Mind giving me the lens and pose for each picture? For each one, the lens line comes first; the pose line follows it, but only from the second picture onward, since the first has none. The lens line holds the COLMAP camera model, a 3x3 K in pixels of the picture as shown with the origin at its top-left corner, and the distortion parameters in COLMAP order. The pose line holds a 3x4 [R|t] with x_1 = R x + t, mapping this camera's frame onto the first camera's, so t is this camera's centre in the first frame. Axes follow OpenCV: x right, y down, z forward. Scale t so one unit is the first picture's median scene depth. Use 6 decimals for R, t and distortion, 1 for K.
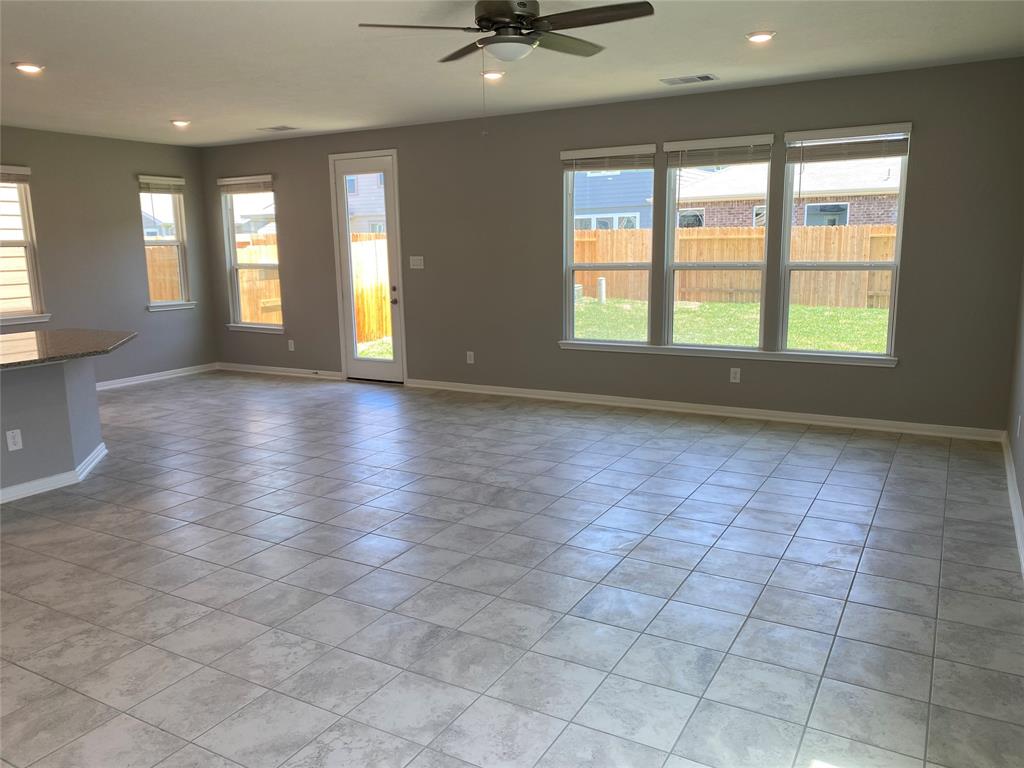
lens RADIAL K [[781.7, 0, 512.0], [0, 781.7, 384.0], [0, 0, 1]] dist [0.057165, -0.073937]
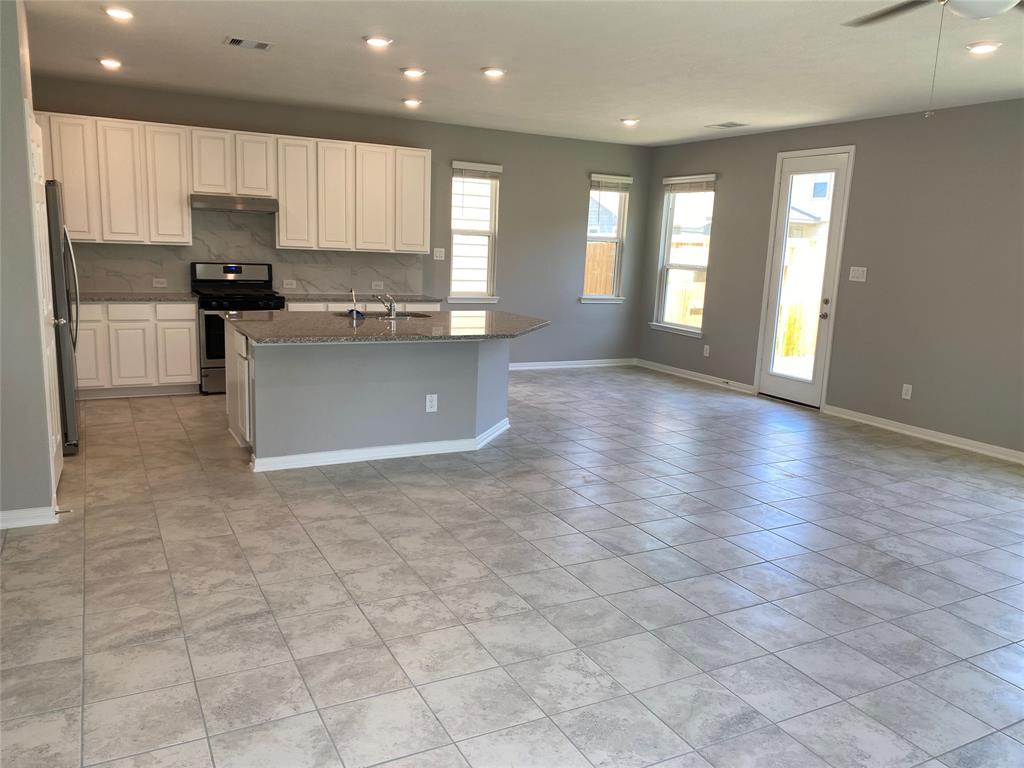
lens RADIAL K [[781.7, 0, 512.0], [0, 781.7, 384.0], [0, 0, 1]] dist [0.057165, -0.073937]
pose [[0.839996, 0.150897, -0.521188, 0.040233], [-0.152802, 0.987462, 0.039625, -0.015007], [0.520632, 0.046354, 0.852522, 0.078413]]
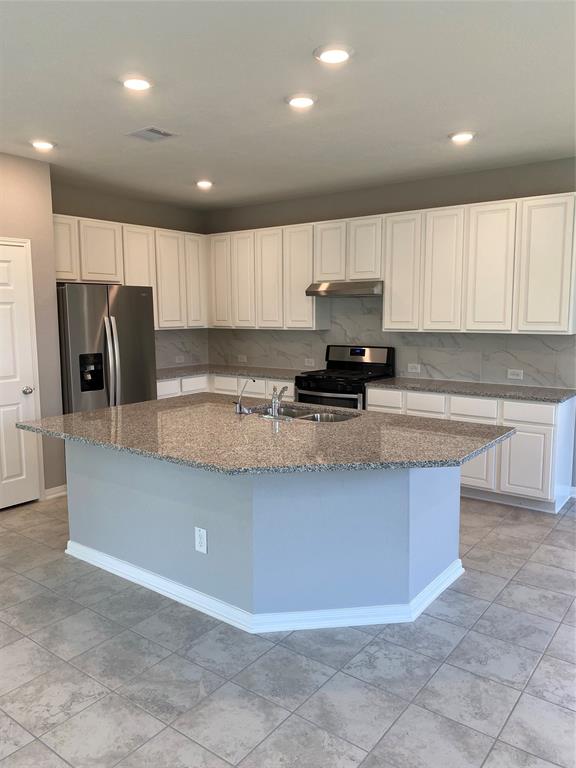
lens RADIAL K [[586.3, 0, 279.9], [0, 586.3, 377.3], [0, 0, 1]] dist [0.057165, -0.073937]
pose [[-0.143186, 0.132609, -0.980771, -0.045665], [-0.168276, 0.973291, 0.156165, -0.163885], [0.975285, 0.187401, -0.117047, 0.892107]]
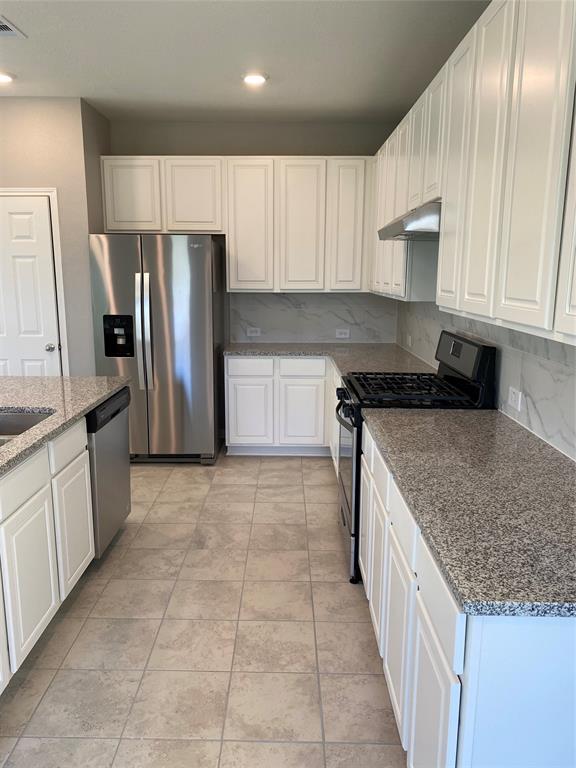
lens RADIAL K [[576.1, 0, 288.0], [0, 576.1, 384.0], [0, 0, 1]] dist [0.086090, -0.235302]
pose [[-0.874187, 0.106757, -0.473708, -0.645678], [-0.075196, 0.934004, 0.349260, -0.206448], [0.479731, 0.340939, -0.808467, 1.228393]]
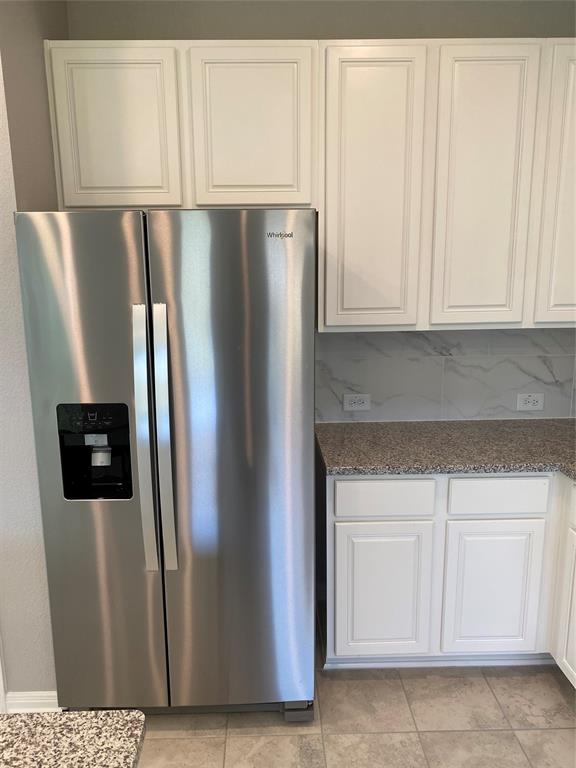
lens RADIAL K [[598.7, 0, 288.0], [0, 598.7, 384.0], [0, 0, 1]] dist [0.009846, 0.002483]
pose [[-0.856866, 0.127341, -0.499565, -0.740223], [-0.064480, 0.934934, 0.348915, -0.146748], [0.511492, 0.331185, -0.792902, 0.827079]]
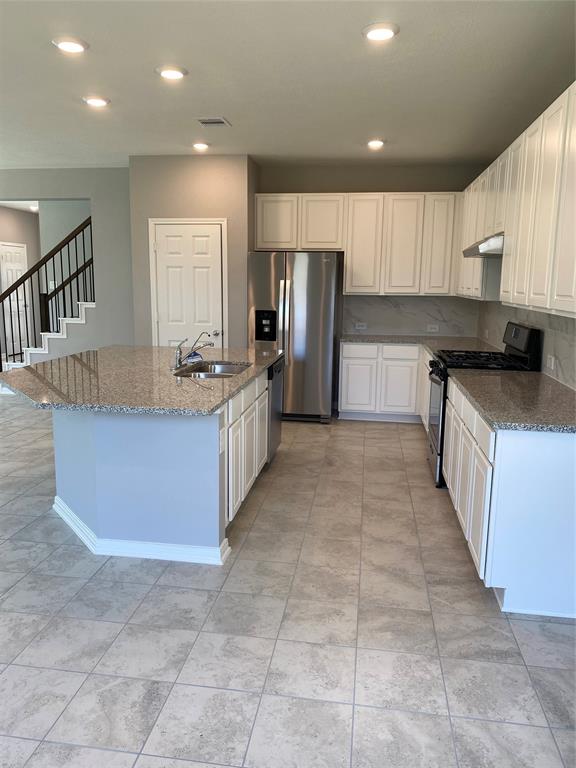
lens RADIAL K [[586.3, 0, 279.9], [0, 586.3, 377.3], [0, 0, 1]] dist [0.057165, -0.073937]
pose [[-0.937752, 0.063774, -0.341399, -0.487517], [-0.057214, 0.941199, 0.332972, -0.245832], [0.342559, 0.331778, -0.878963, 1.440133]]
